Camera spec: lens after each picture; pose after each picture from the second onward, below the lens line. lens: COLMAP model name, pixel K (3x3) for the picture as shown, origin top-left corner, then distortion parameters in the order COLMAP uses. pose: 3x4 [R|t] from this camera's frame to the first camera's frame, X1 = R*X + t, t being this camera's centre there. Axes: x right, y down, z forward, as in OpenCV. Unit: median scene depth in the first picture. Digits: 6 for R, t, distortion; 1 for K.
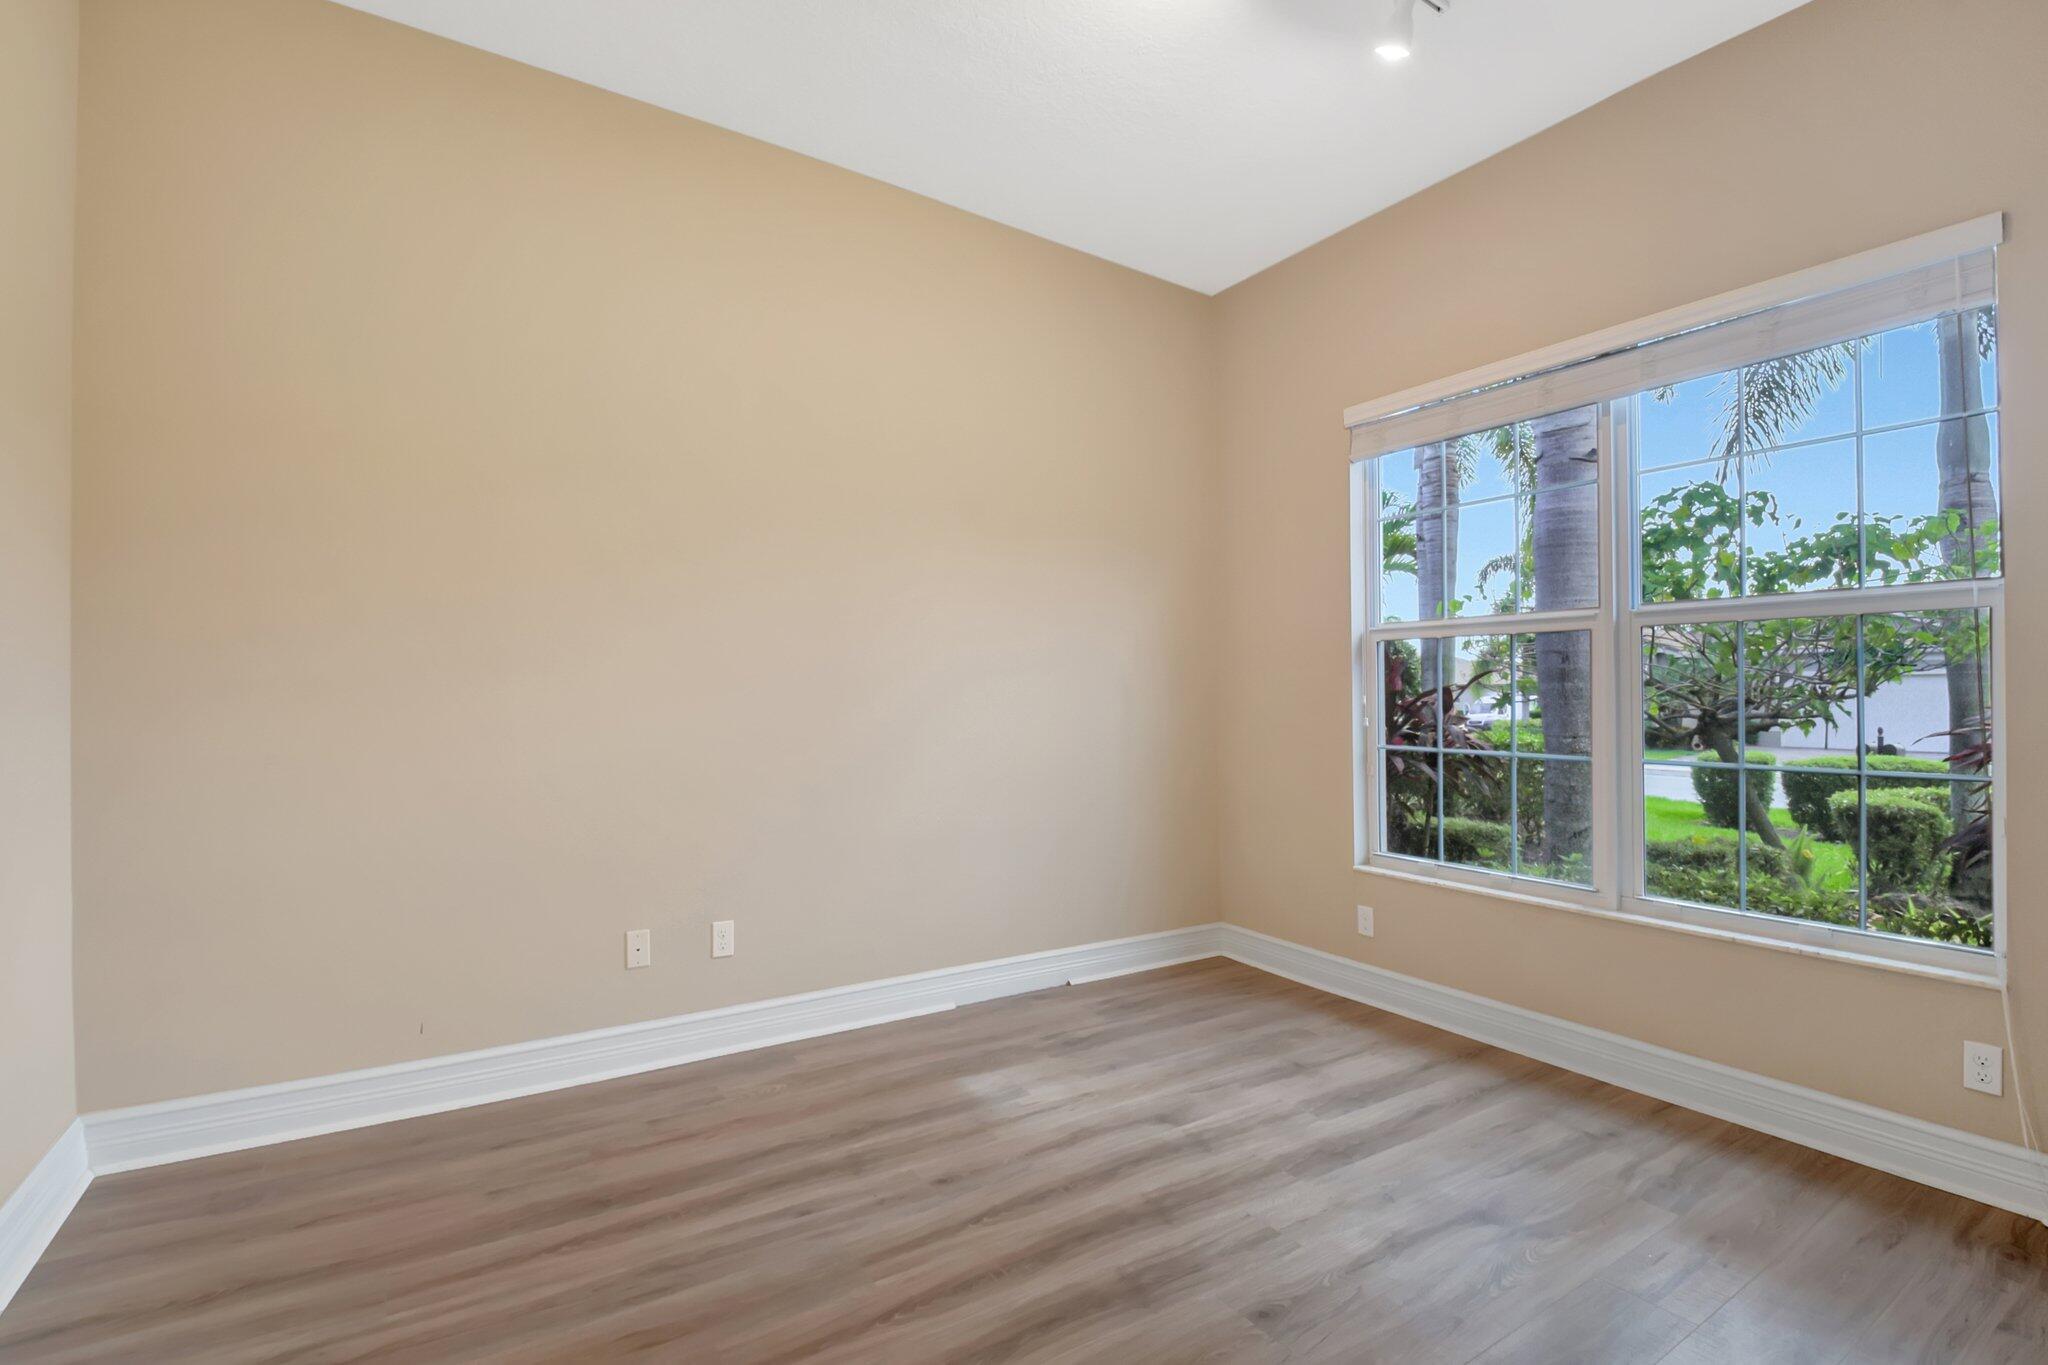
lens RADIAL K [[914.0, 0, 993.2], [0, 914.0, 675.9], [0, 0, 1]] dist [0.000906, -0.000106]
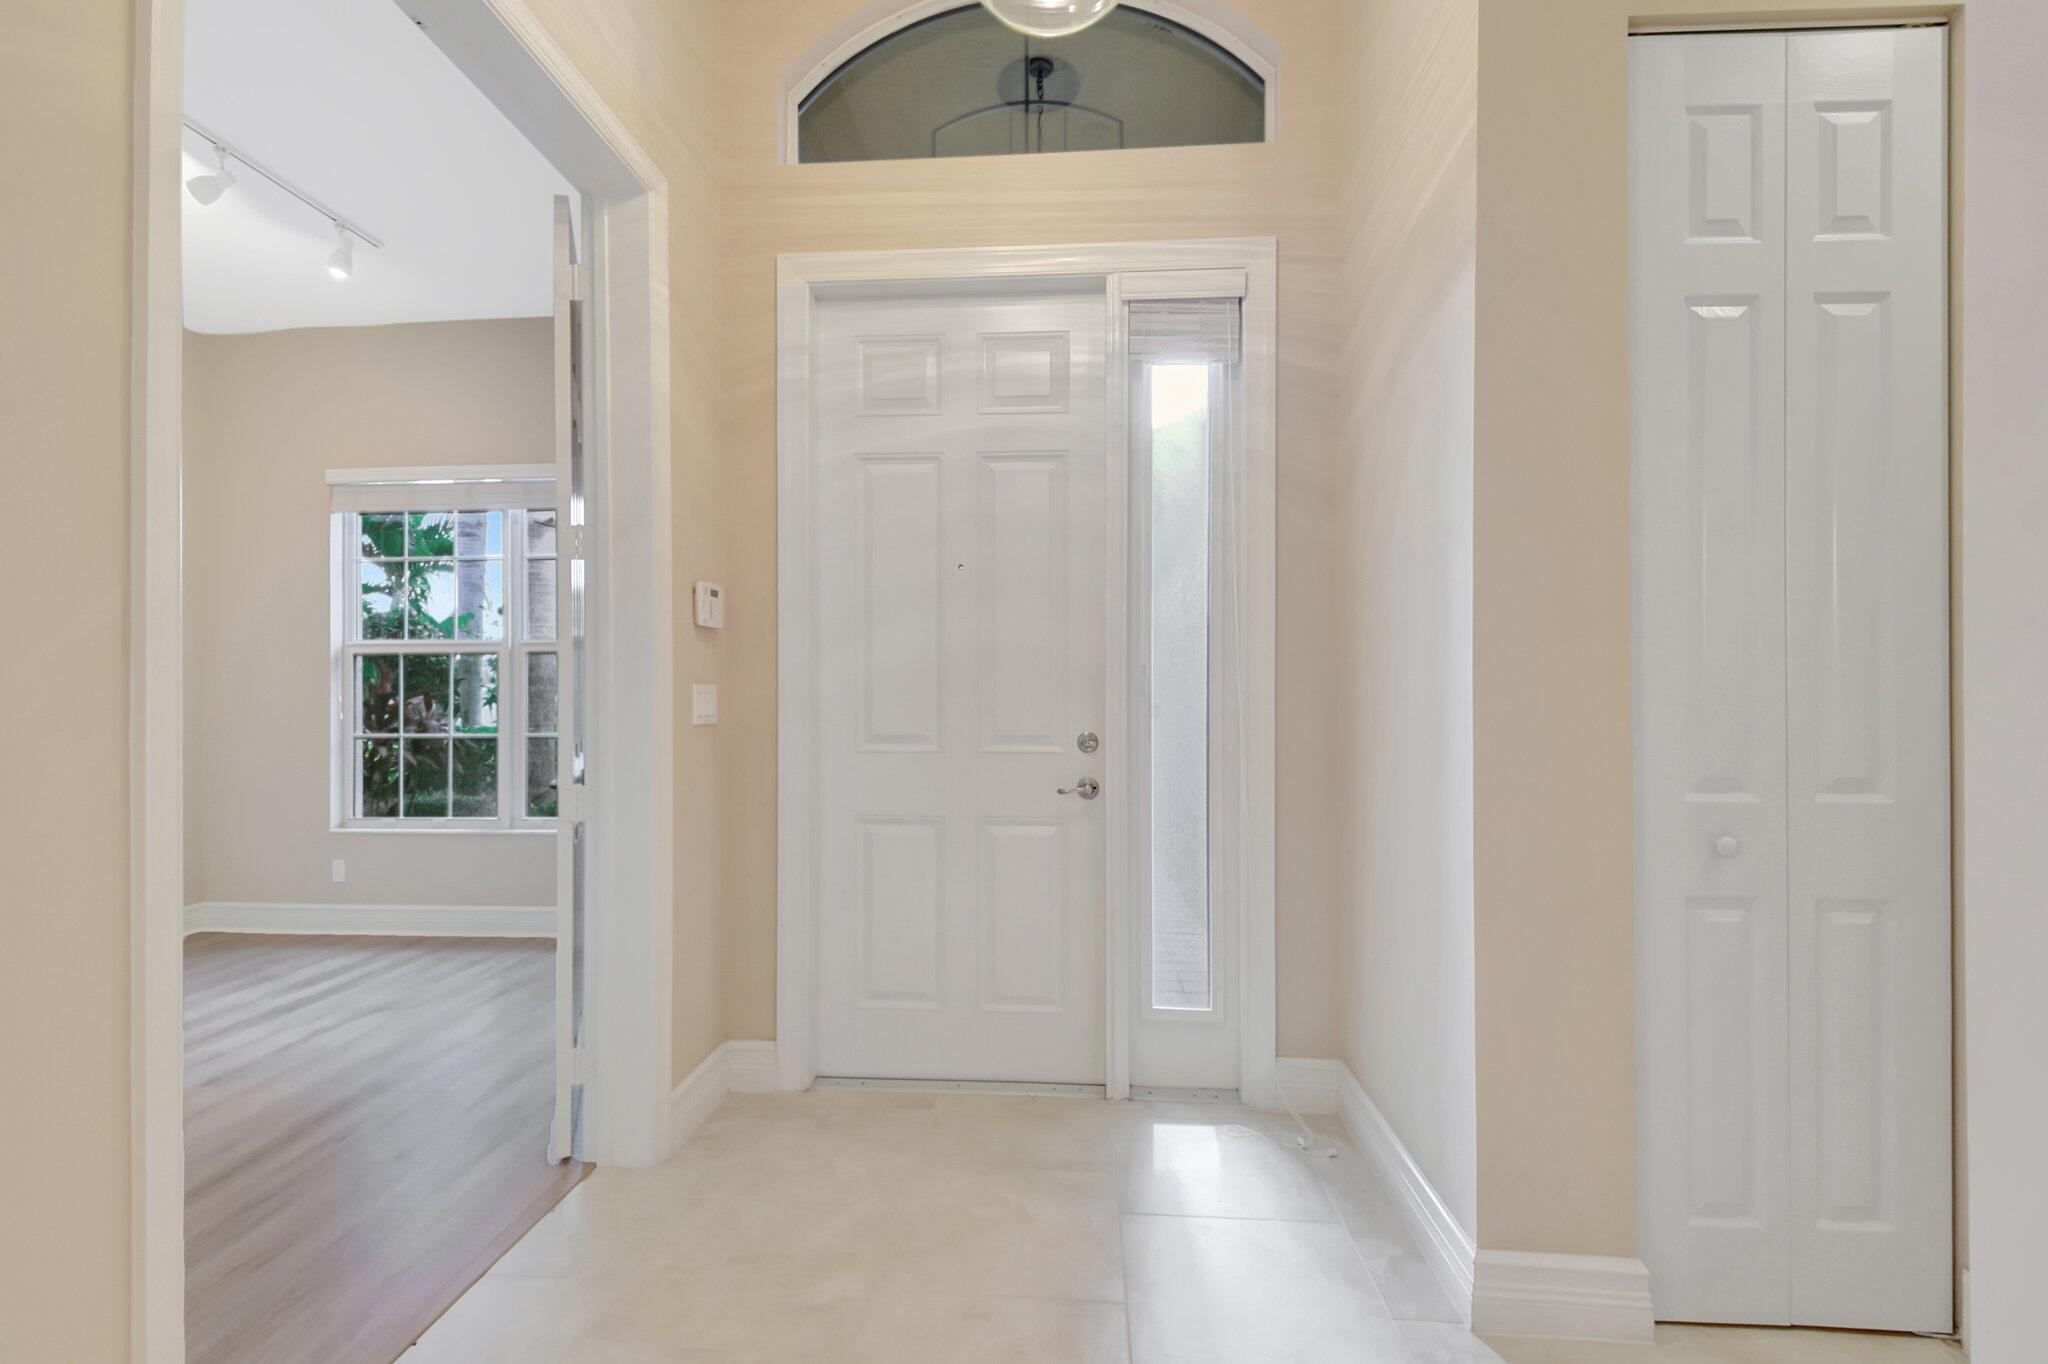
lens RADIAL K [[924.9, 0, 1030.3], [0, 924.9, 688.3], [0, 0, 1]] dist [0.001107, -0.013990]
pose [[0.577290, 0.004033, 0.816529, -0.104431], [-0.015242, 0.999867, 0.005838, -0.013688], [-0.816397, -0.015816, 0.577275, -0.615536]]
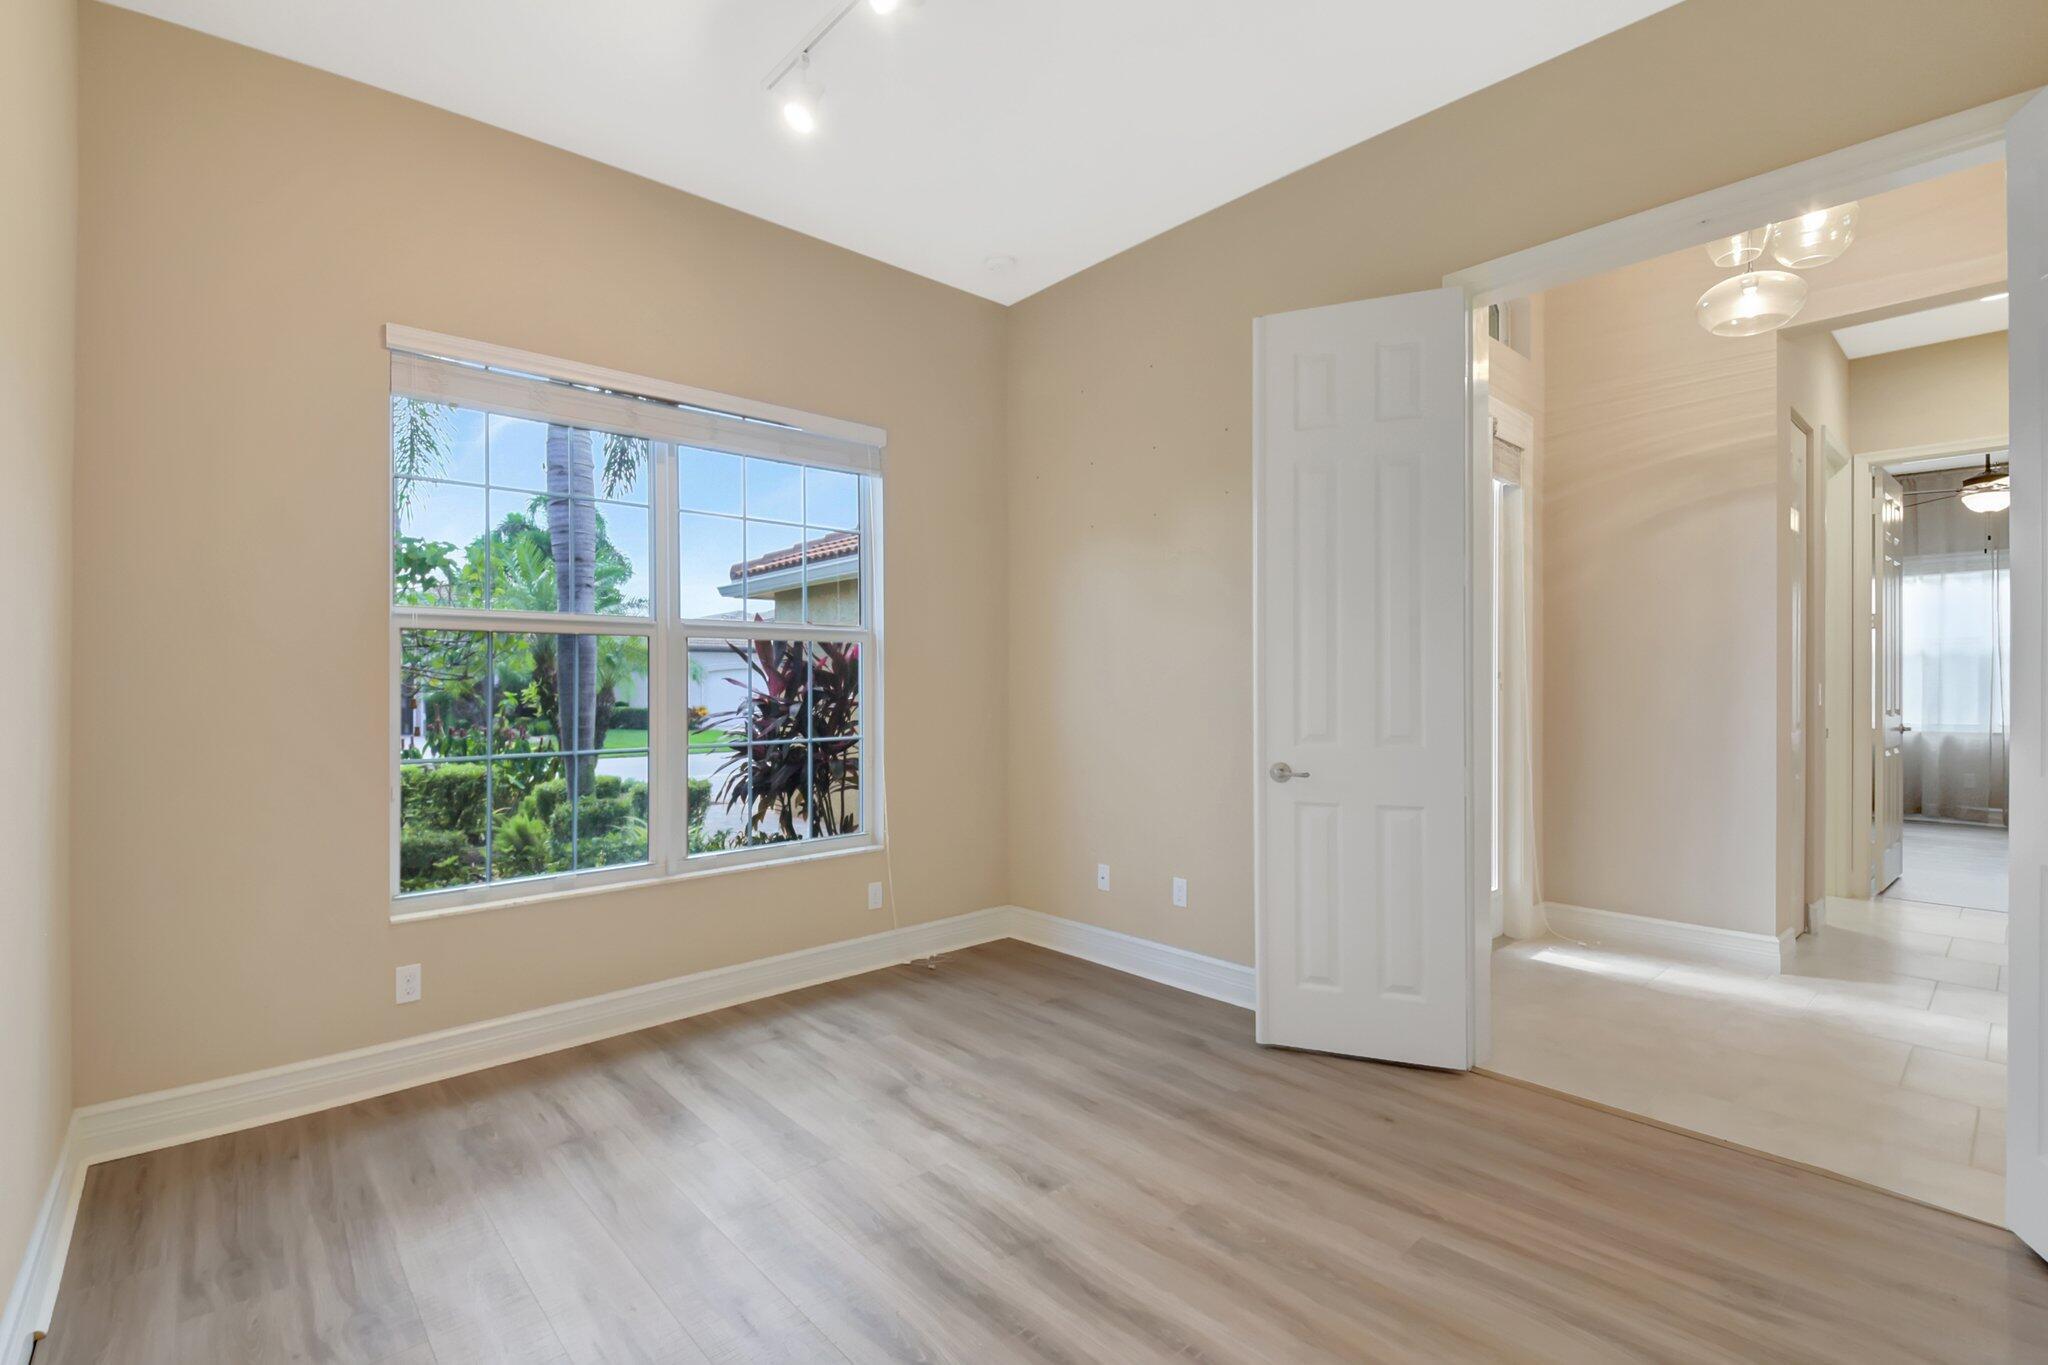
lens RADIAL K [[933.0, 0, 1020.1], [0, 933.0, 691.7], [0, 0, 1]] dist [0.001389, 0.000264]
pose [[-0.168009, -0.009914, 0.985736, -0.544398], [-0.012495, 0.999891, 0.007926, 0.002293], [-0.985706, -0.010985, -0.168115, 0.705784]]
